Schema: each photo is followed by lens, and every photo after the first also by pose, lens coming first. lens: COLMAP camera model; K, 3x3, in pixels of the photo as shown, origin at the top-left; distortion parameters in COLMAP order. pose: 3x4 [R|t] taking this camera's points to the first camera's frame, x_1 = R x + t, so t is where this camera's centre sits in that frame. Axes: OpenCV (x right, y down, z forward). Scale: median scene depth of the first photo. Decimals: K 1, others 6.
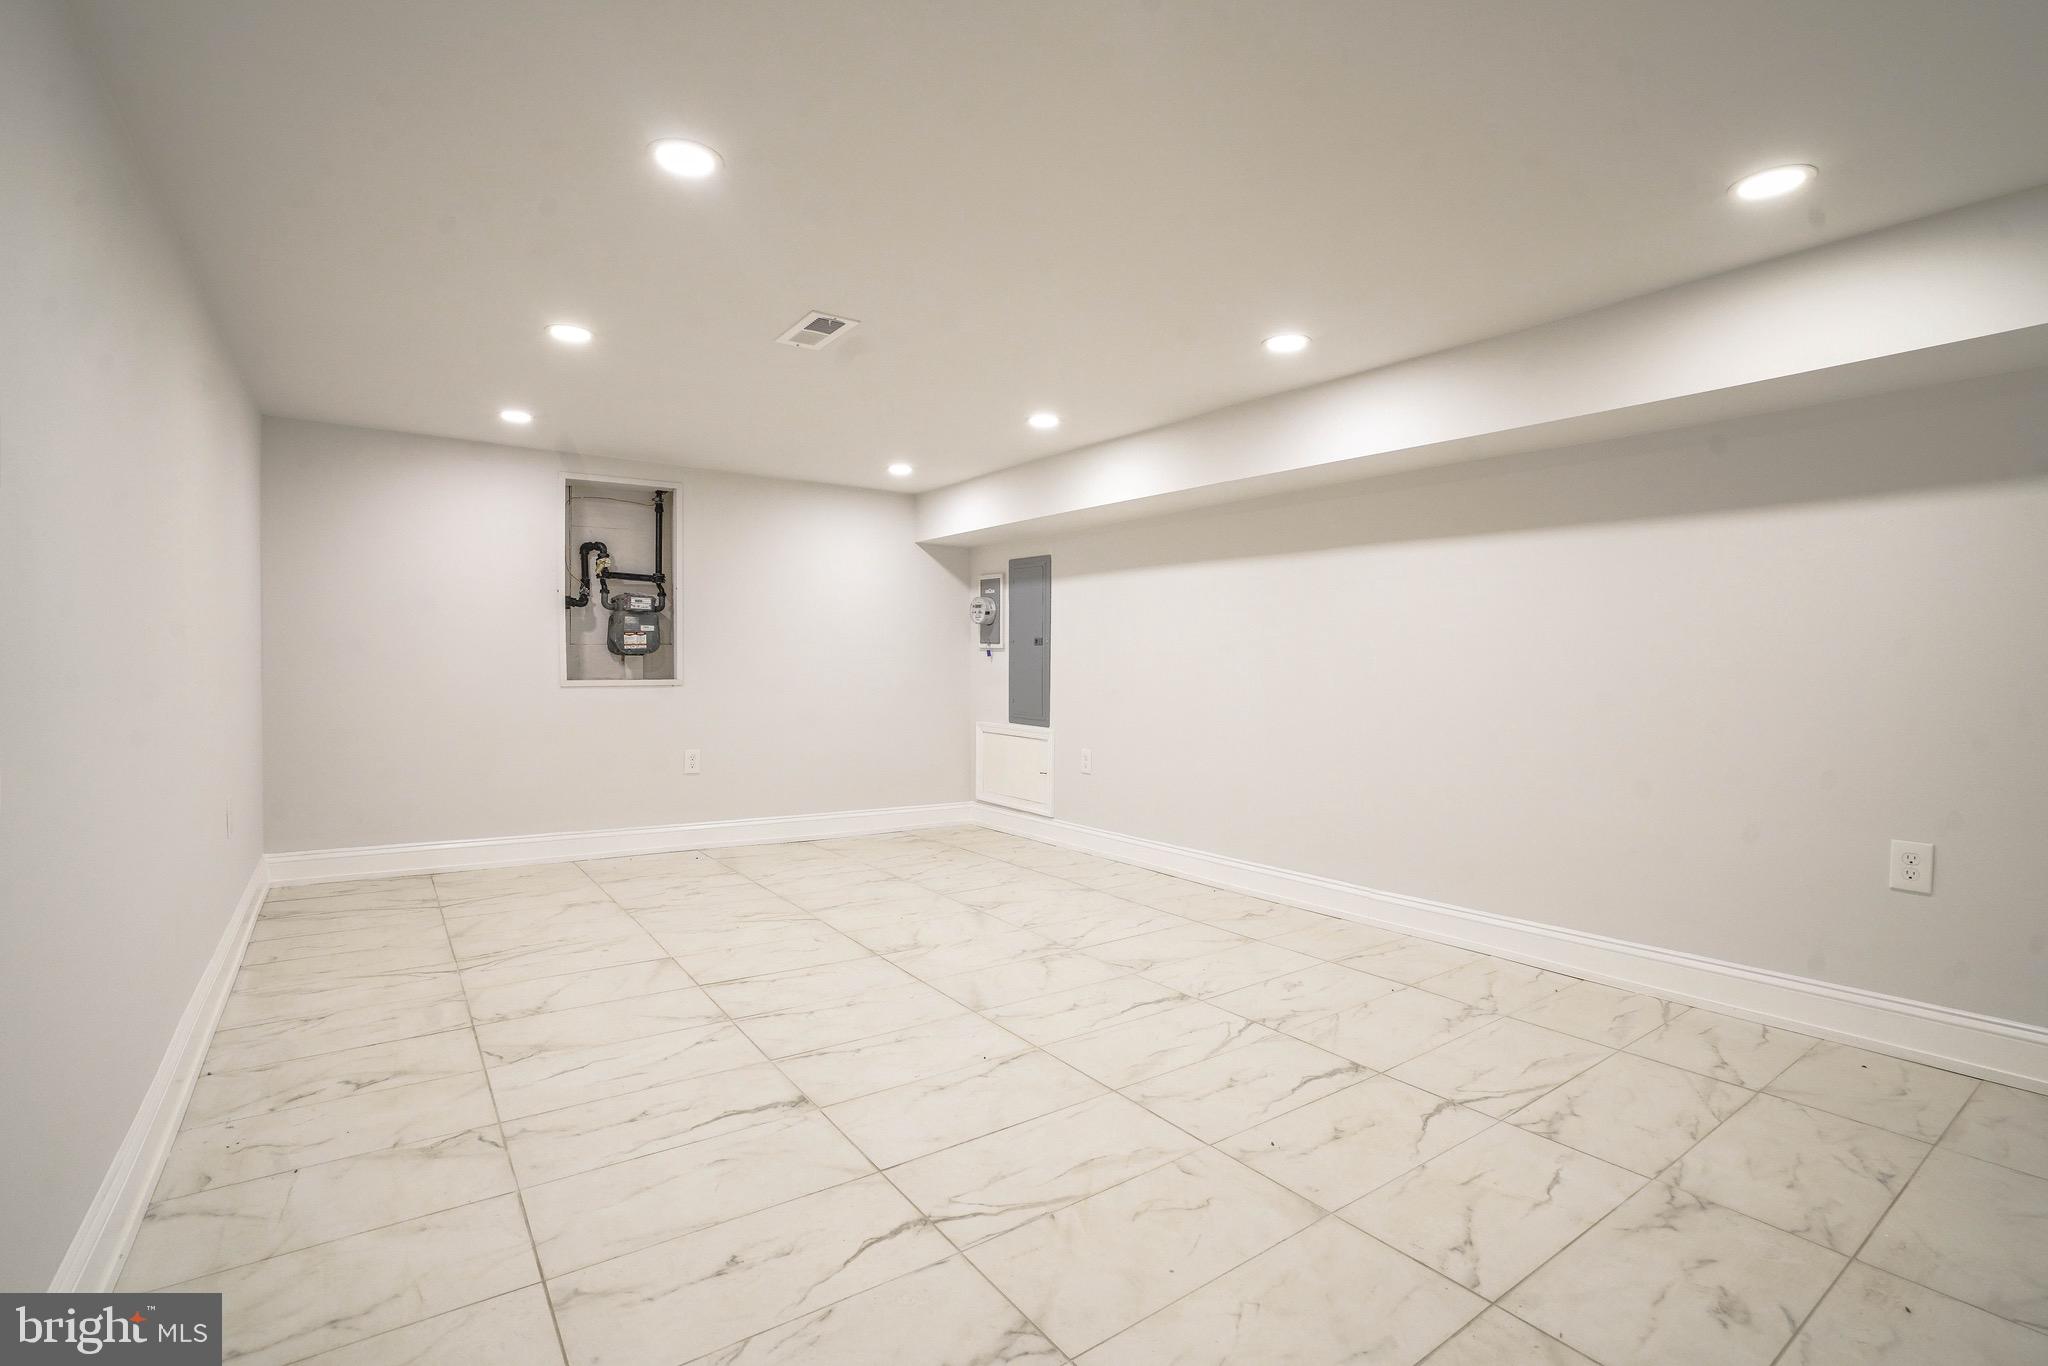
lens RADIAL K [[940.1, 0, 1016.9], [0, 940.1, 677.9], [0, 0, 1]] dist [-0.058843, 0.021851]
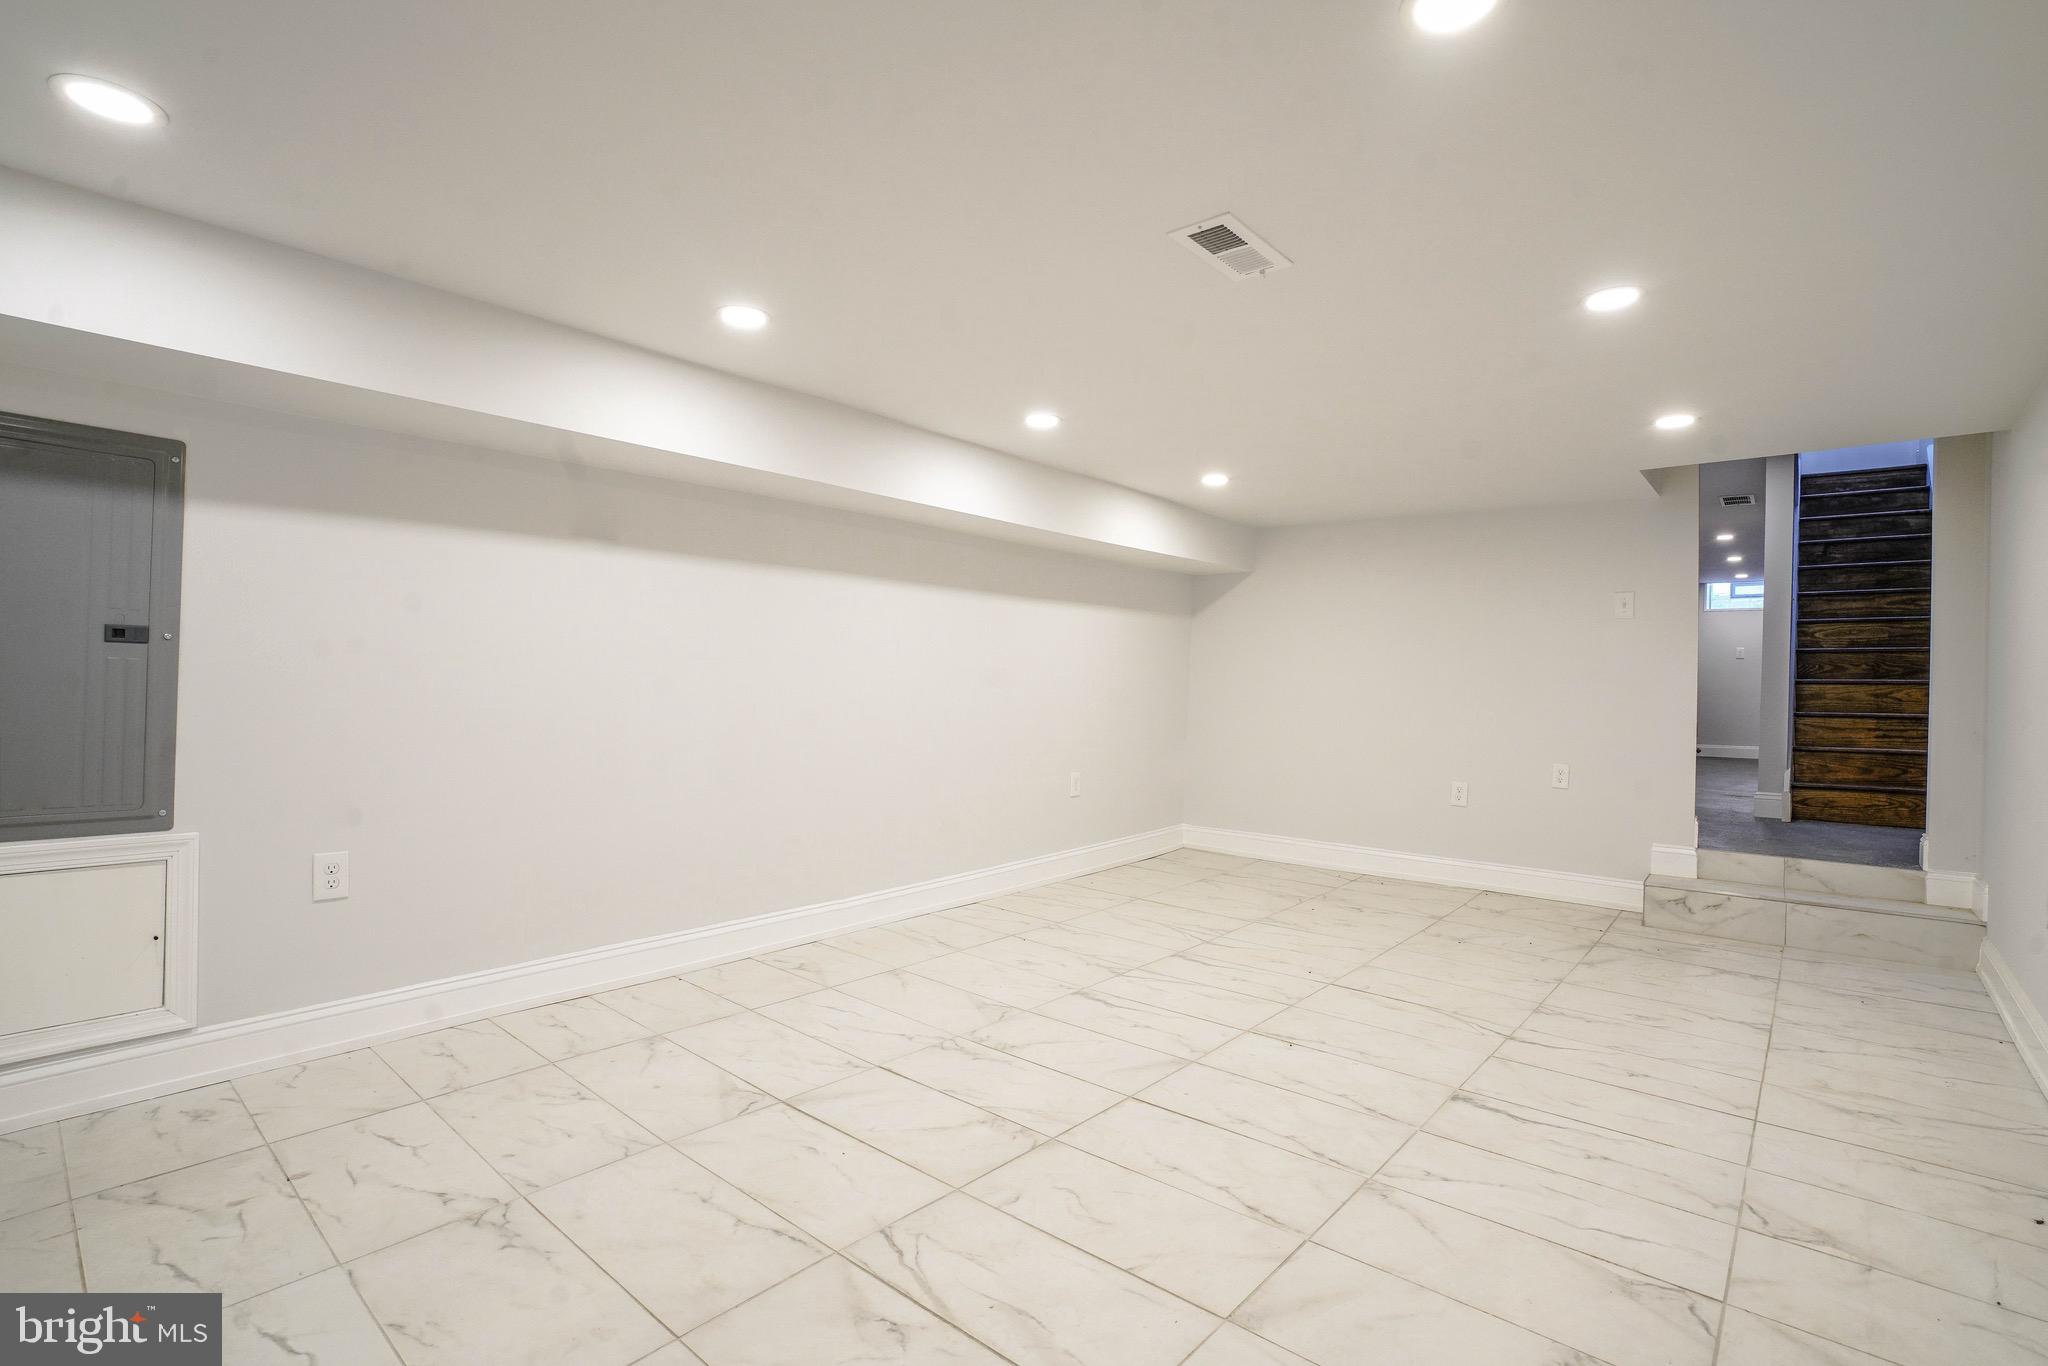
lens RADIAL K [[940.1, 0, 1018.0], [0, 940.1, 678.7], [0, 0, 1]] dist [-0.058843, 0.021851]
pose [[-0.235726, -0.005463, 0.971804, -0.977351], [-0.000780, 0.999985, 0.005432, -0.044099], [-0.971819, 0.000523, -0.235727, 1.471157]]
